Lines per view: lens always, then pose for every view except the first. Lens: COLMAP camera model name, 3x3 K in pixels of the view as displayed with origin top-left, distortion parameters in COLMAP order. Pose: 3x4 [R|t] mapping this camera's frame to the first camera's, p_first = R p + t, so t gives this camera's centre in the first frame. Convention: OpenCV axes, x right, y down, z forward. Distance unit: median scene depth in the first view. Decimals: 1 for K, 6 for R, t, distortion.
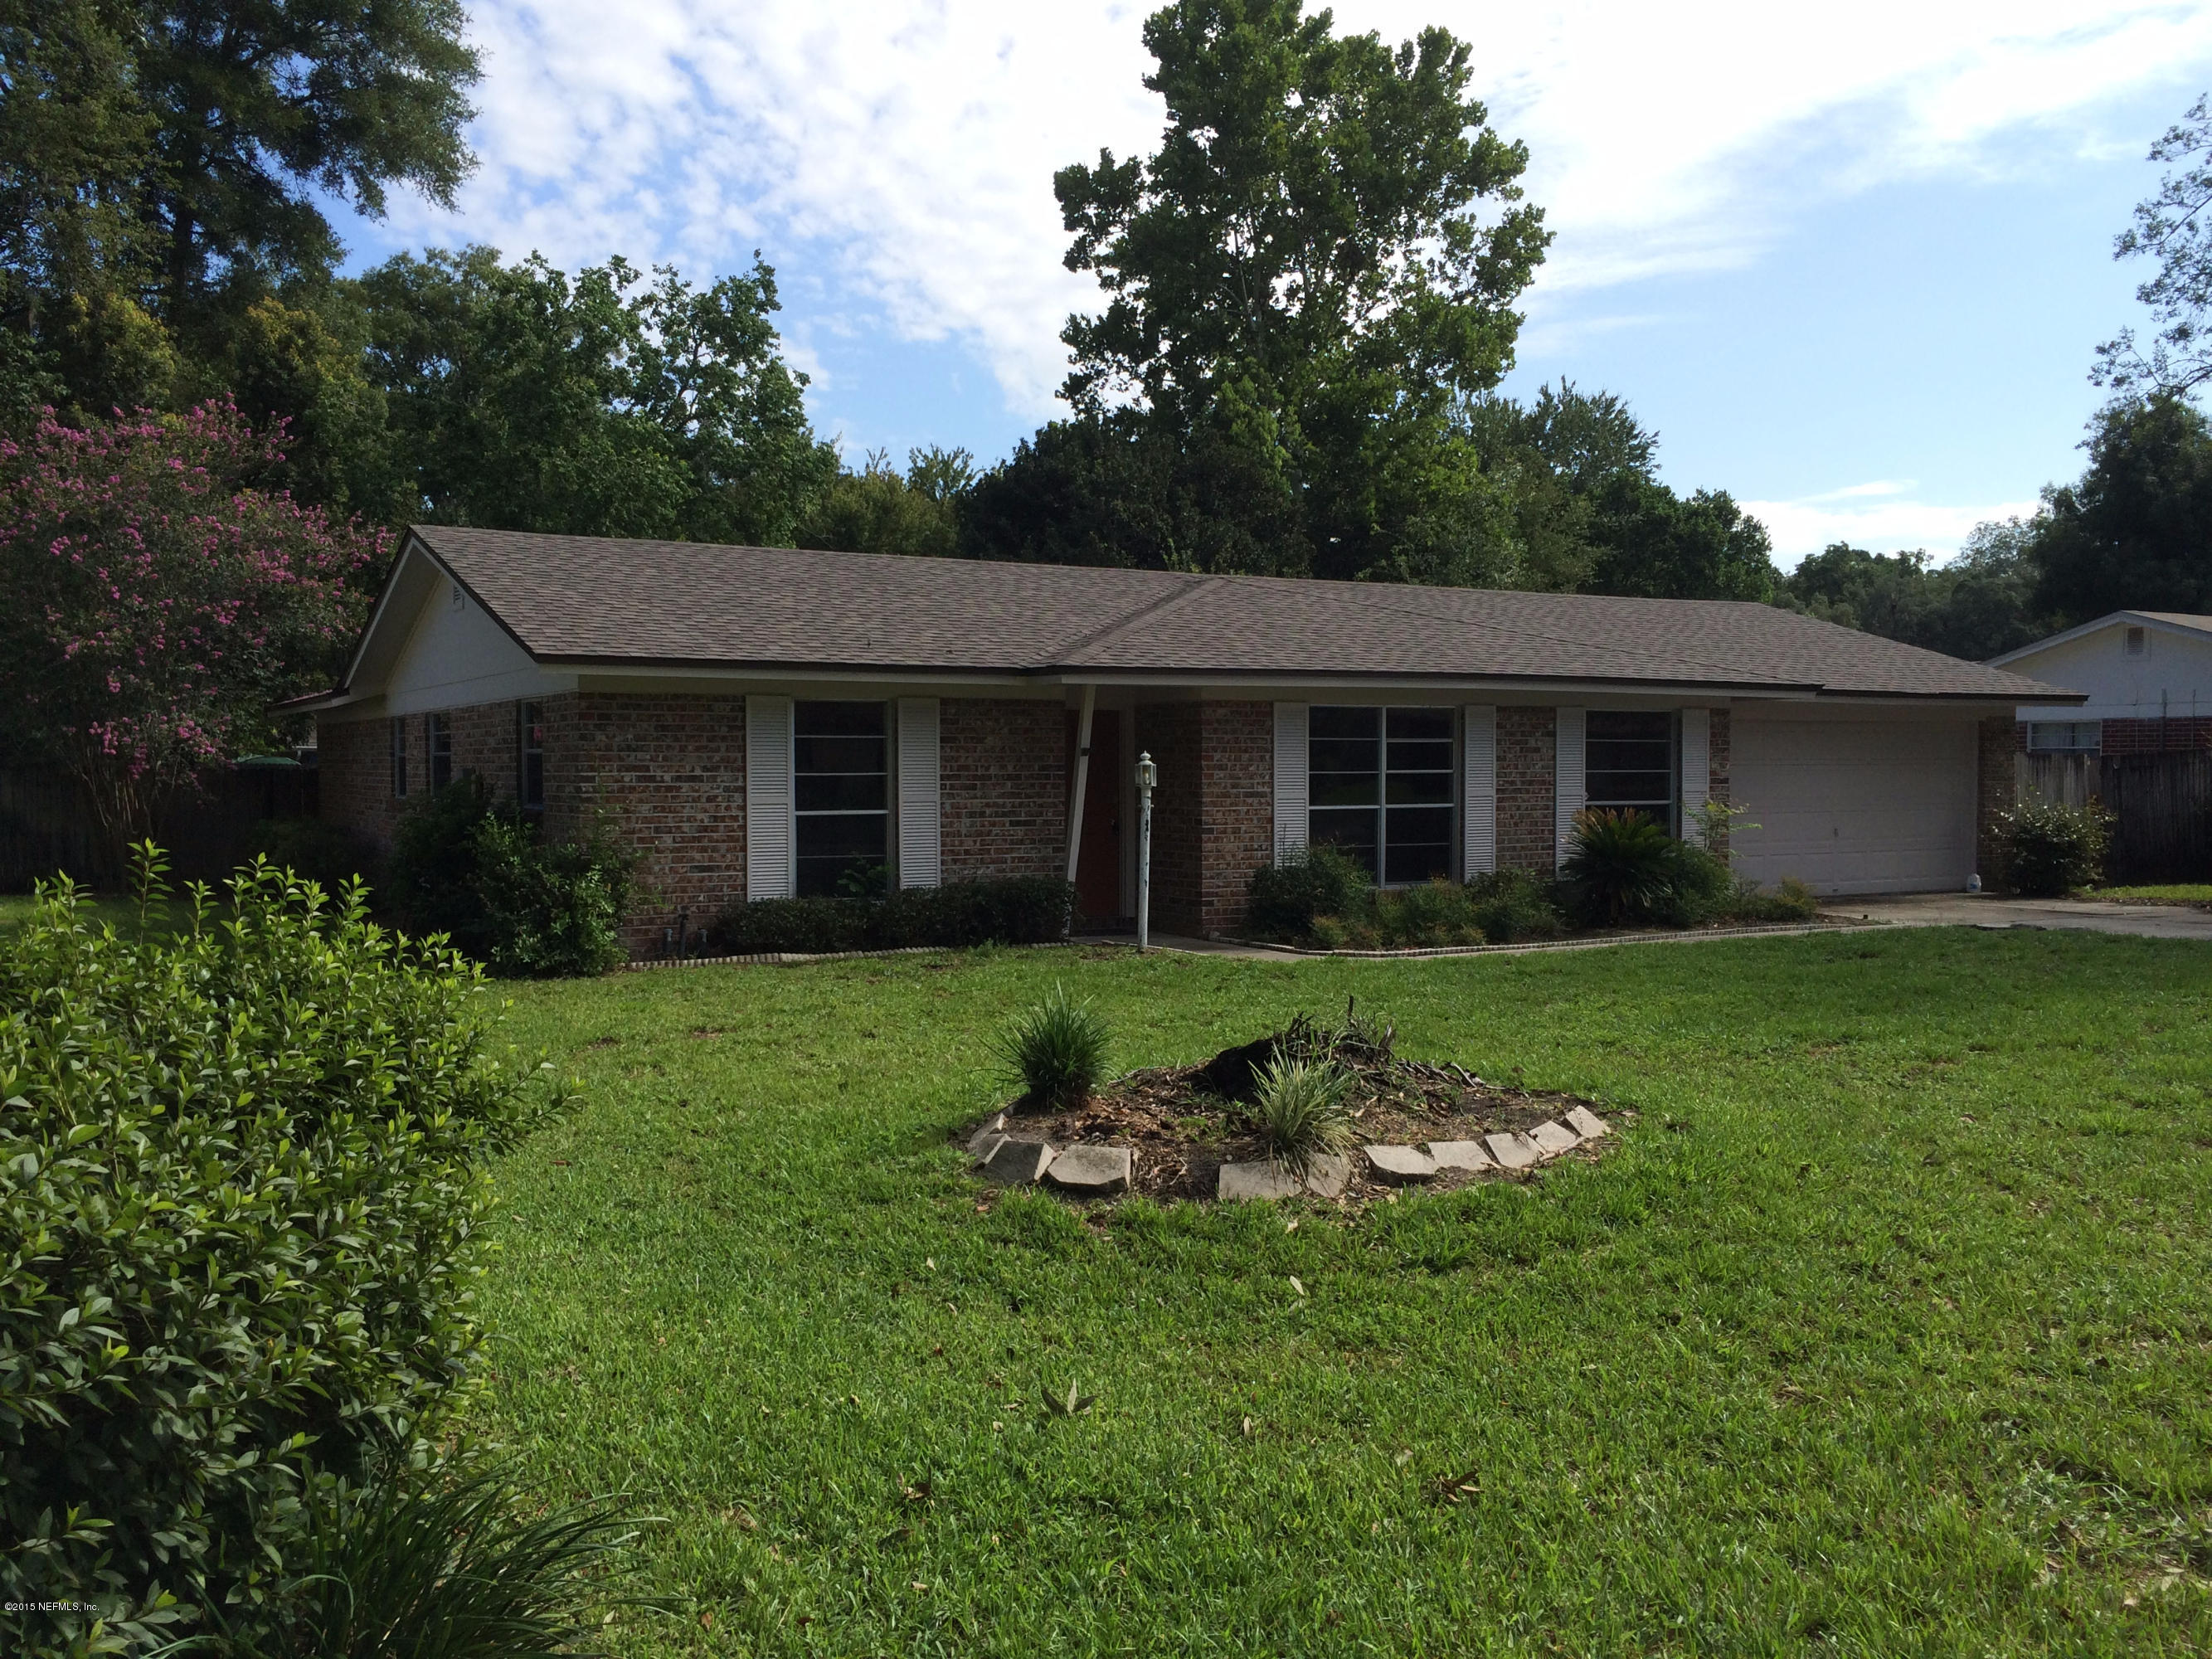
lens RADIAL K [[1886.1, 0, 1105.3], [0, 1886.1, 824.6], [0, 0, 1]] dist [0.068849, -0.101150]
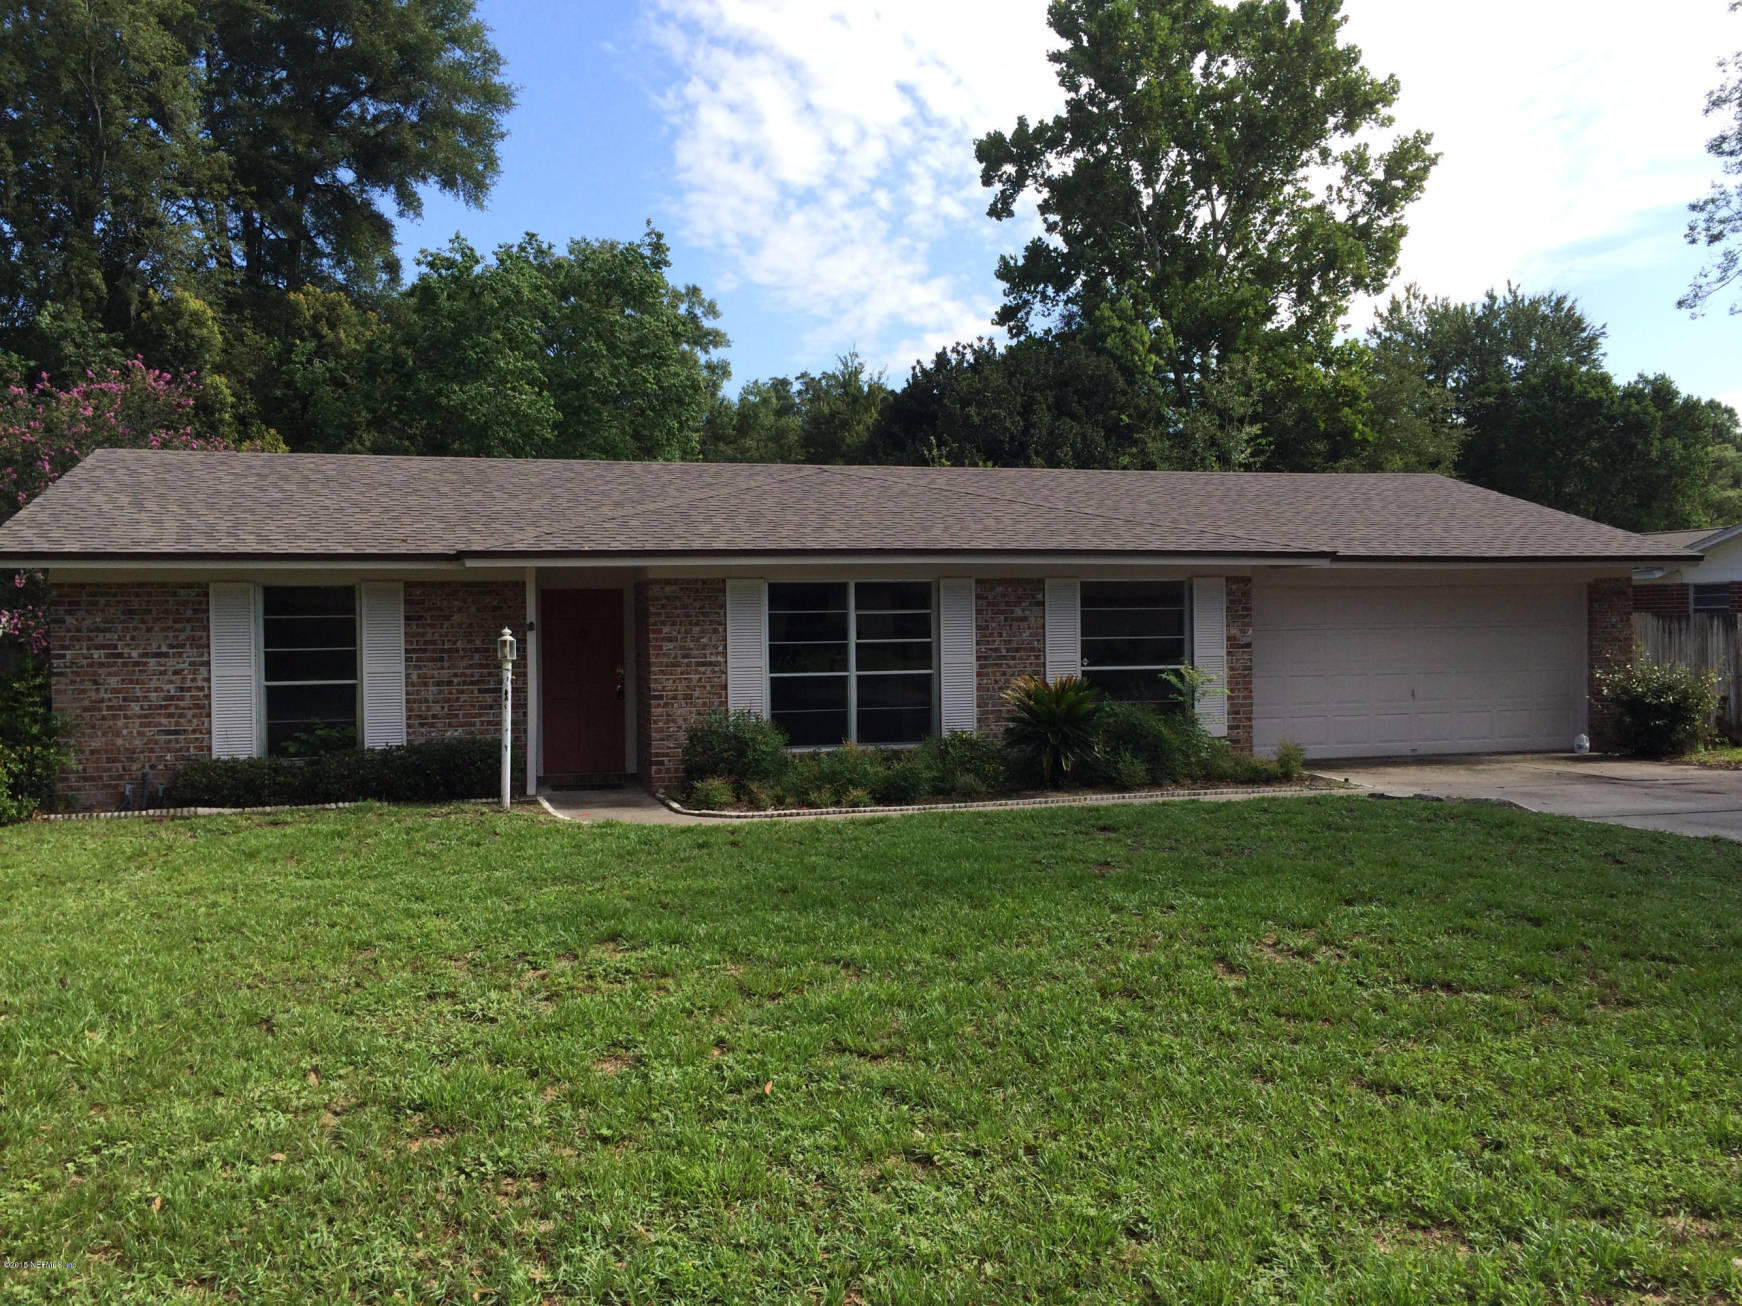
lens RADIAL K [[1485.2, 0, 870.5], [0, 1485.2, 649.1], [0, 0, 1]] dist [0.068849, -0.101150]
pose [[0.970281, -0.007430, -0.241866, 0.154232], [0.003424, 0.999850, -0.016980, -0.003810], [0.241956, 0.015647, 0.970161, 0.074572]]
